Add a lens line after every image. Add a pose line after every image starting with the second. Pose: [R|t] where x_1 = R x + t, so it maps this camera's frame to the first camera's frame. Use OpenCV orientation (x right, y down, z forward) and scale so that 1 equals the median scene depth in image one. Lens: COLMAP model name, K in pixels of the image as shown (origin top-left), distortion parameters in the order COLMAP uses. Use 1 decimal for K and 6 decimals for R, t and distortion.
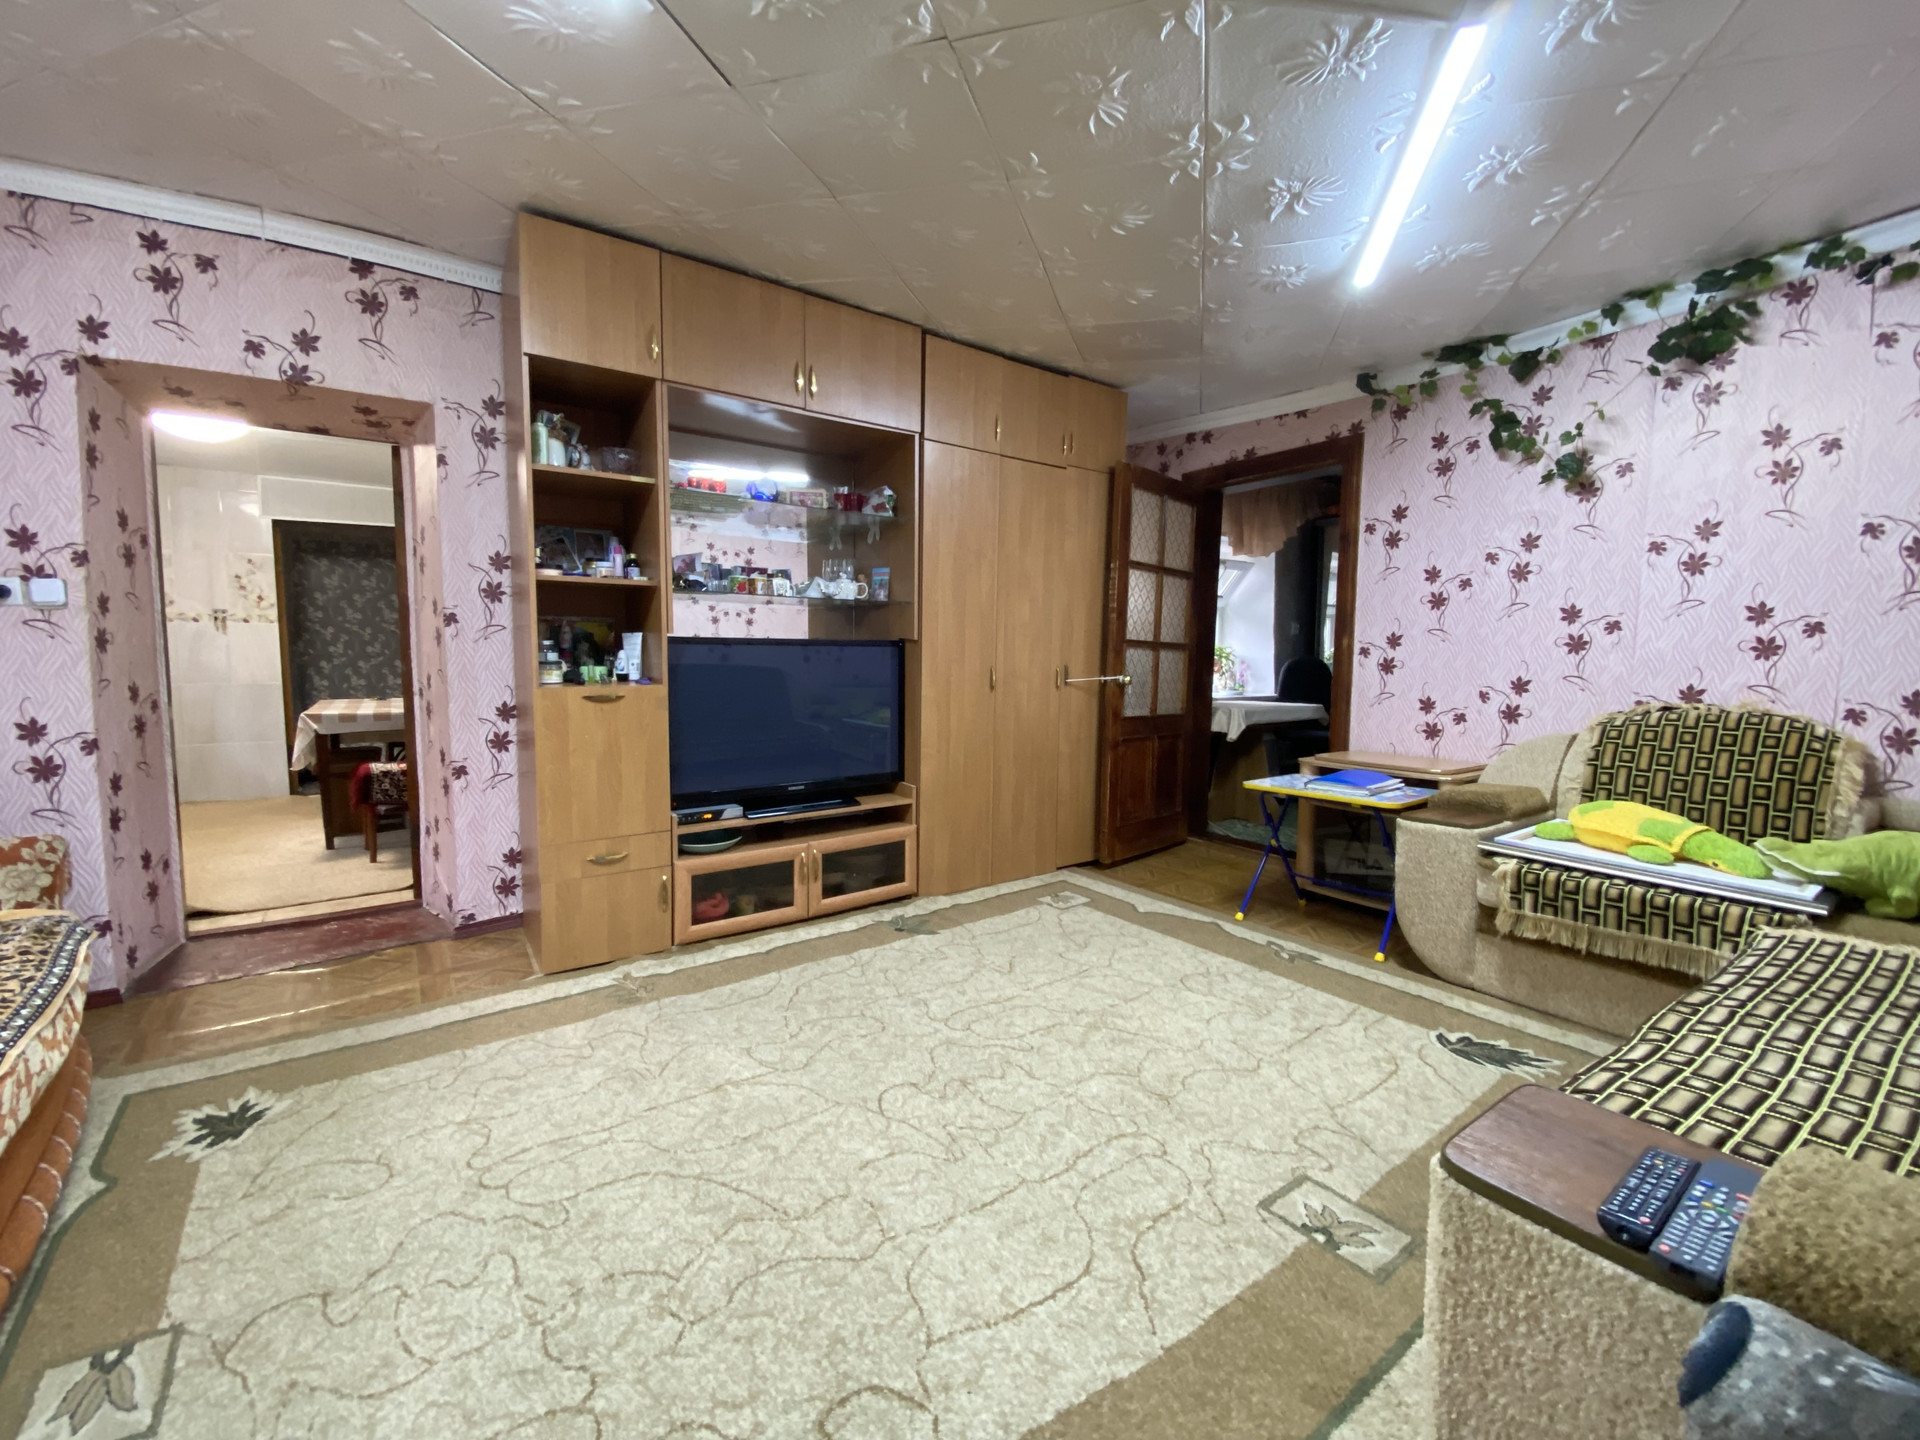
lens RADIAL K [[778.4, 0, 949.9], [0, 778.4, 716.4], [0, 0, 1]] dist [0.000829, -0.011333]
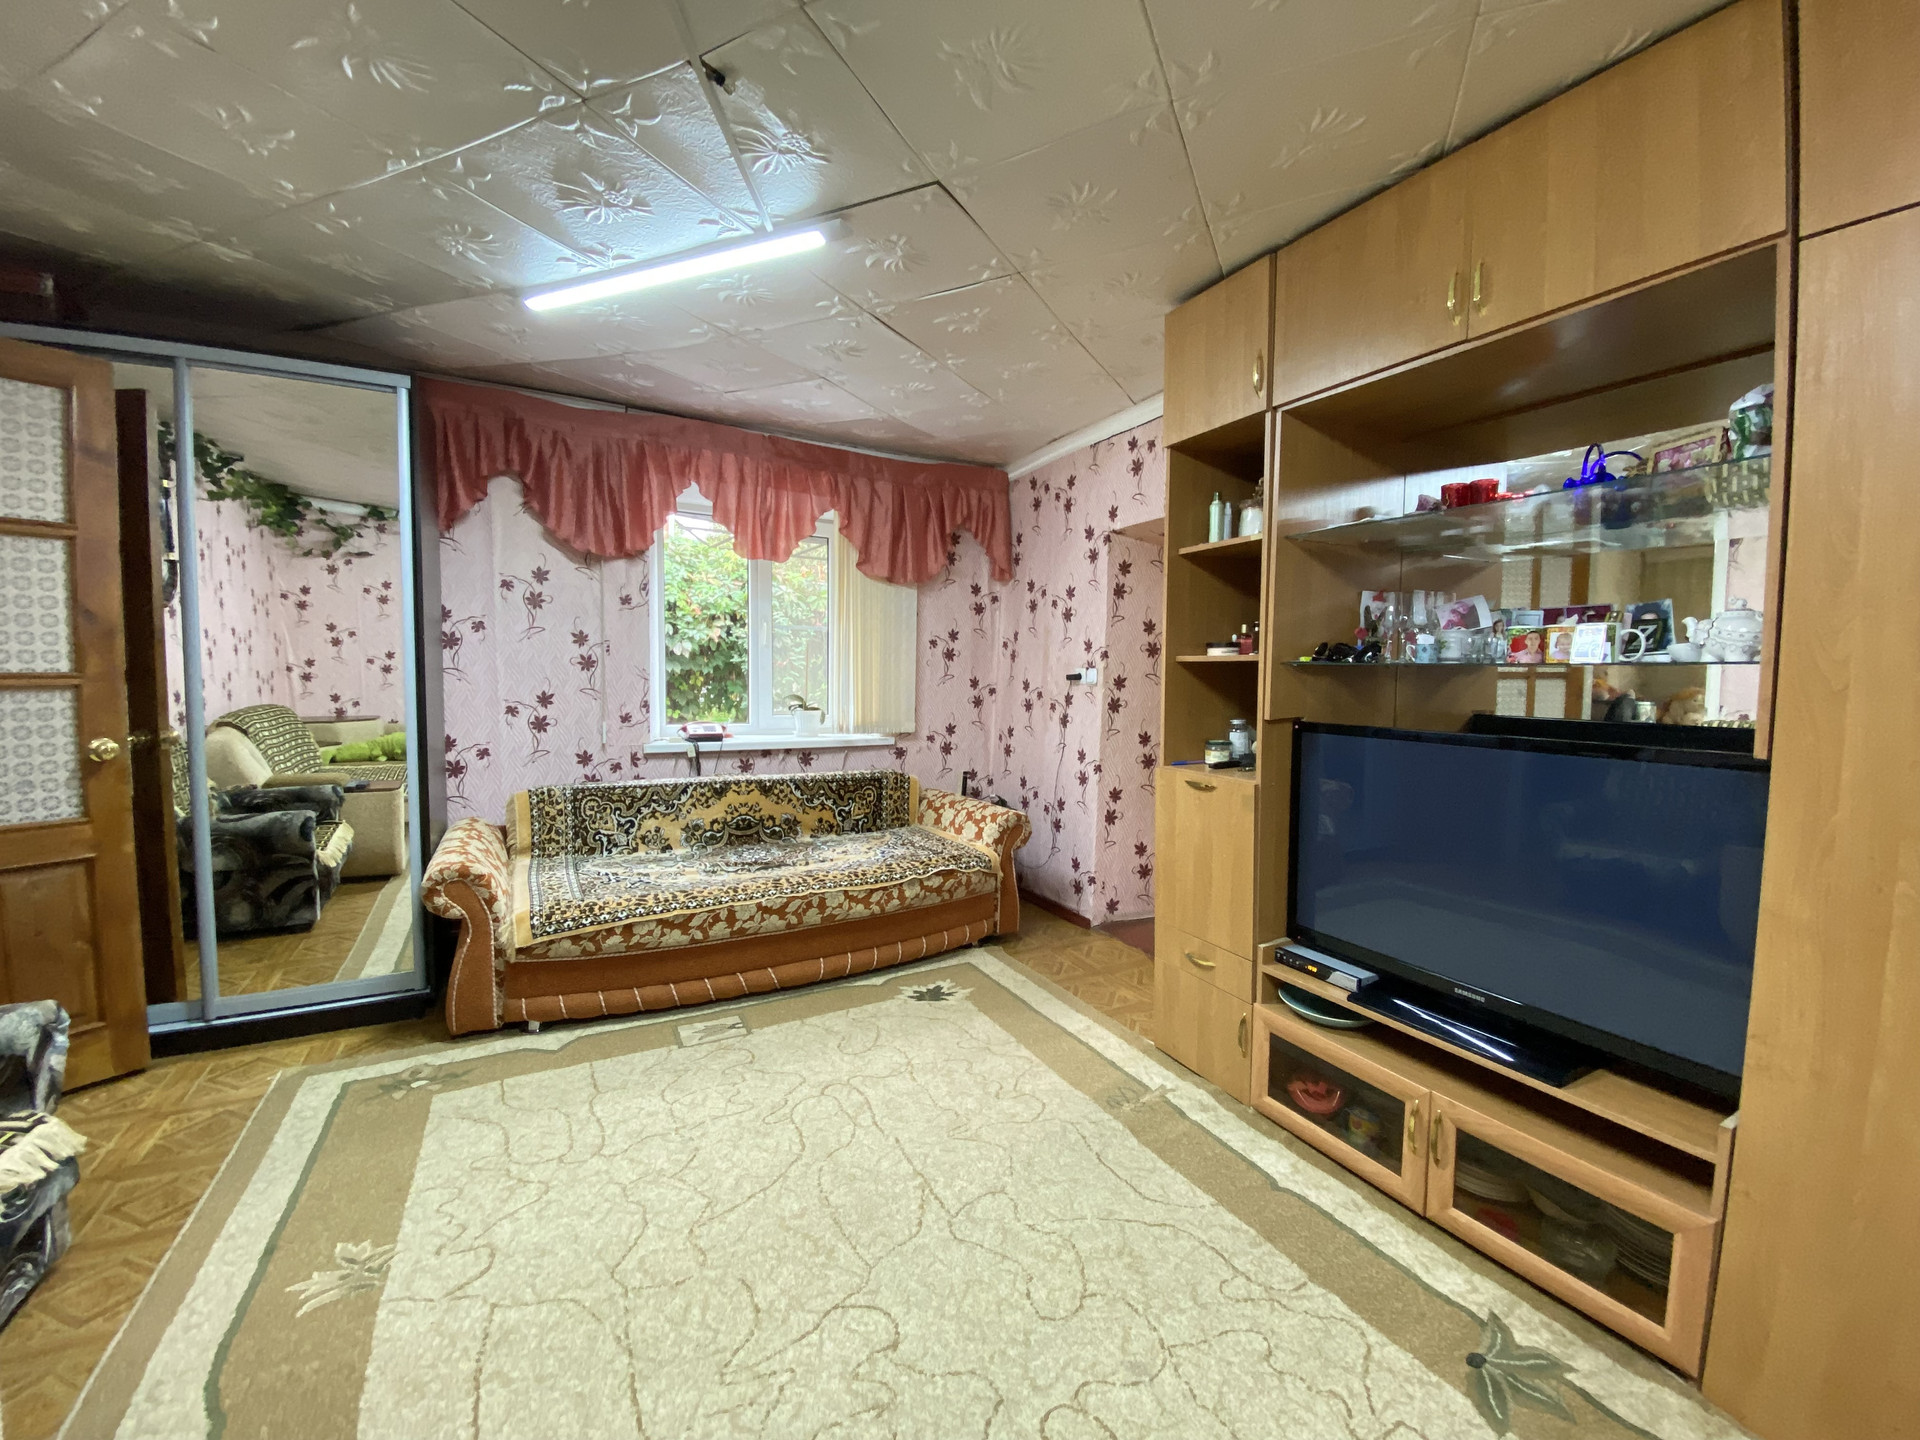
lens RADIAL K [[765.0, 0, 966.9], [0, 765.0, 714.5], [0, 0, 1]] dist [0.038772, -0.035603]
pose [[-0.119157, 0.046507, -0.991786, 0.548466], [-0.096564, 0.993624, 0.058194, -0.149762], [0.988169, 0.102705, -0.113906, 0.922527]]
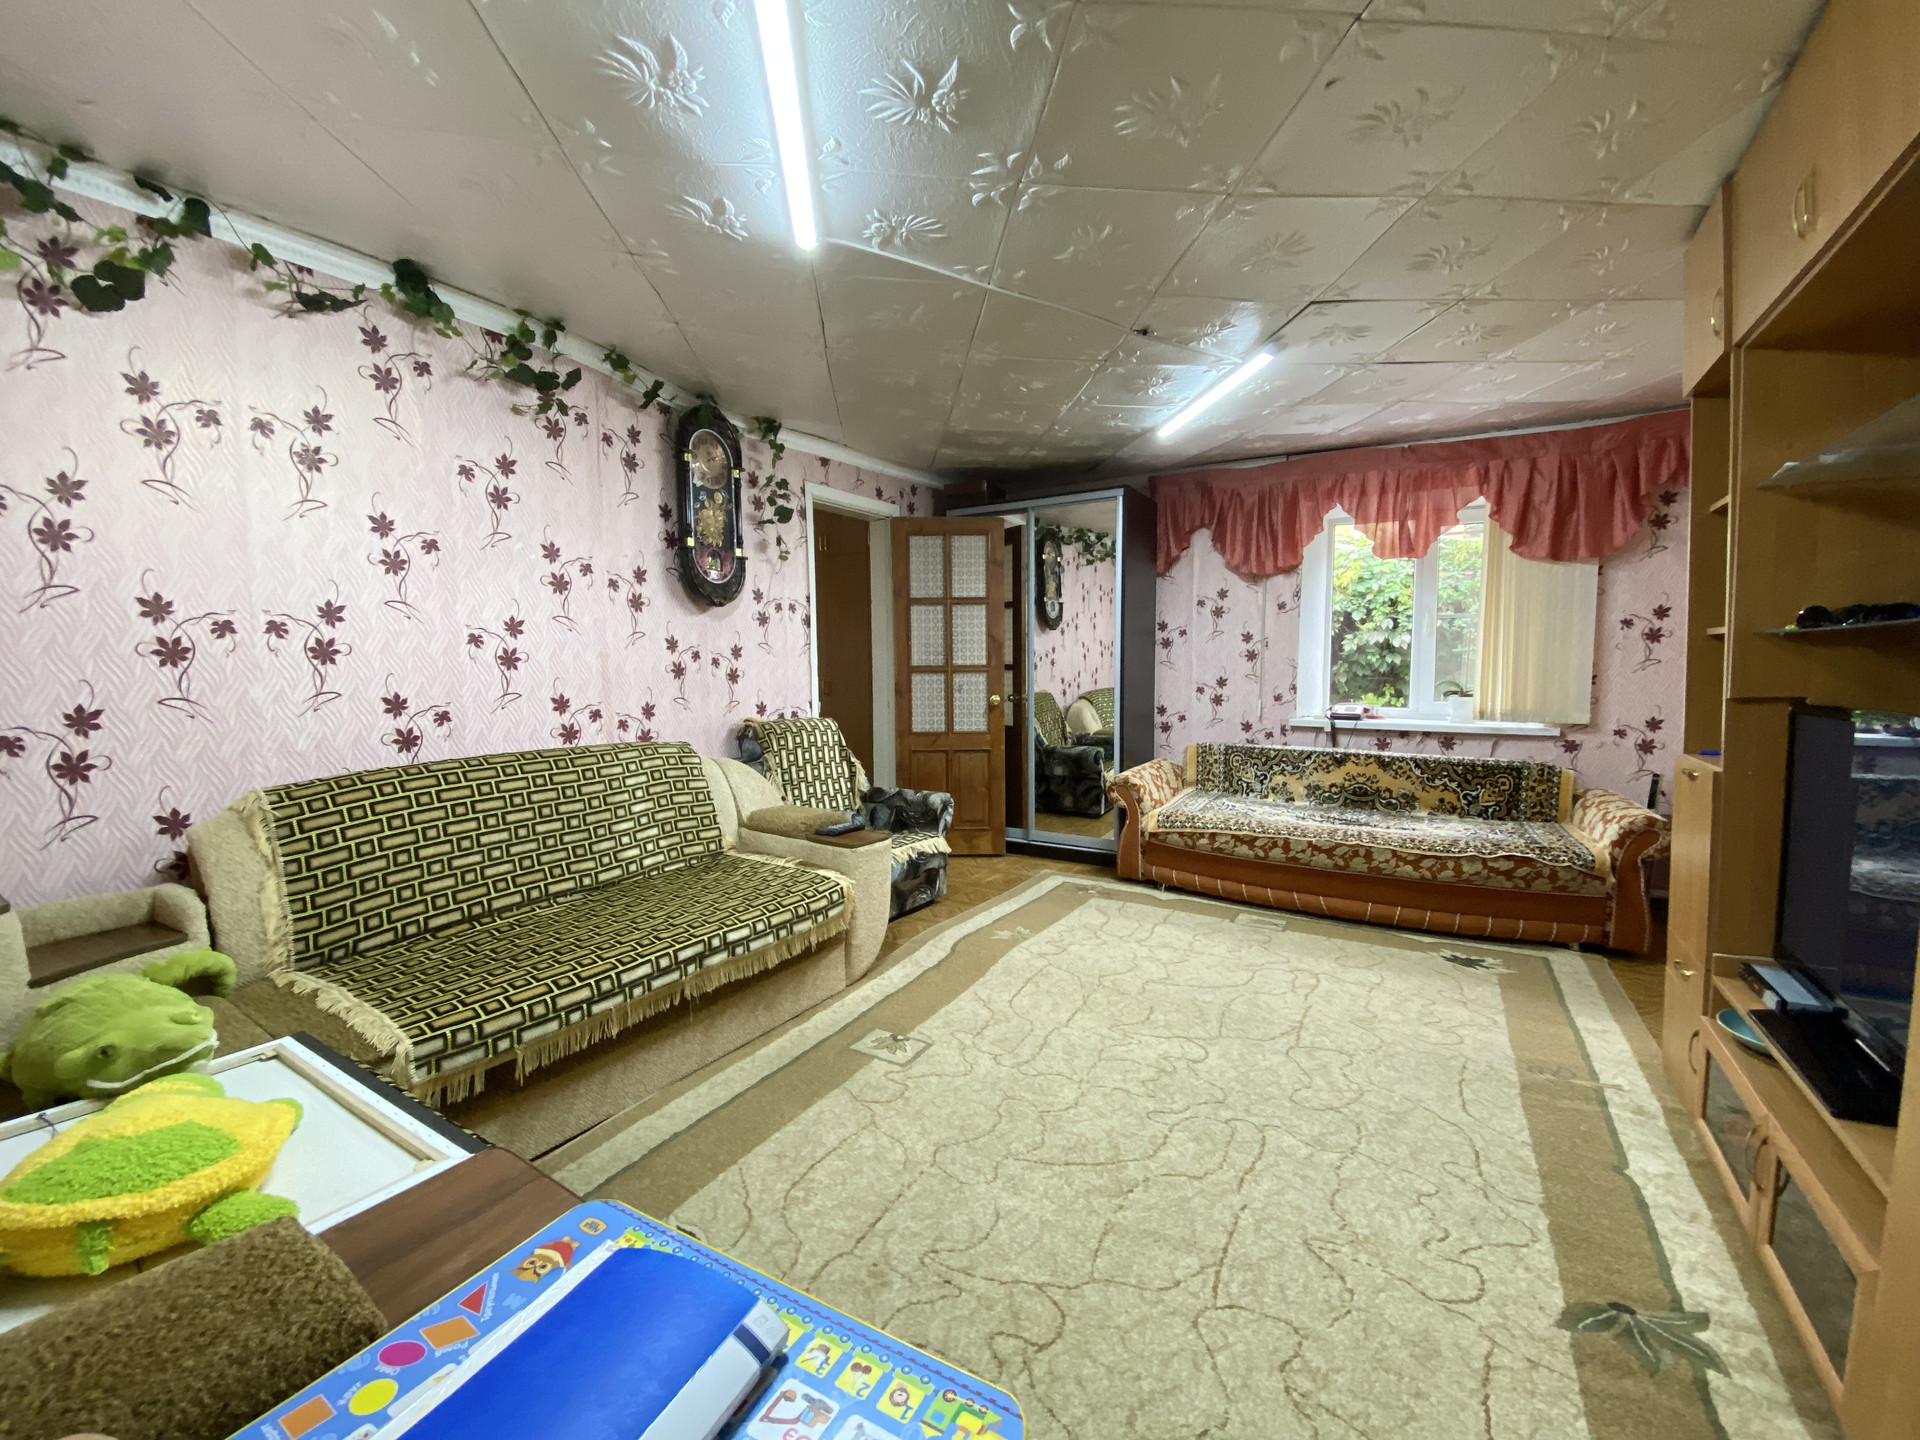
lens RADIAL K [[765.0, 0, 966.9], [0, 765.0, 714.5], [0, 0, 1]] dist [0.038772, -0.035603]
pose [[-0.912802, 0.020967, -0.407863, 0.649560], [-0.038377, 0.989859, 0.136775, -0.187200], [0.406595, 0.140501, -0.902740, 1.585599]]
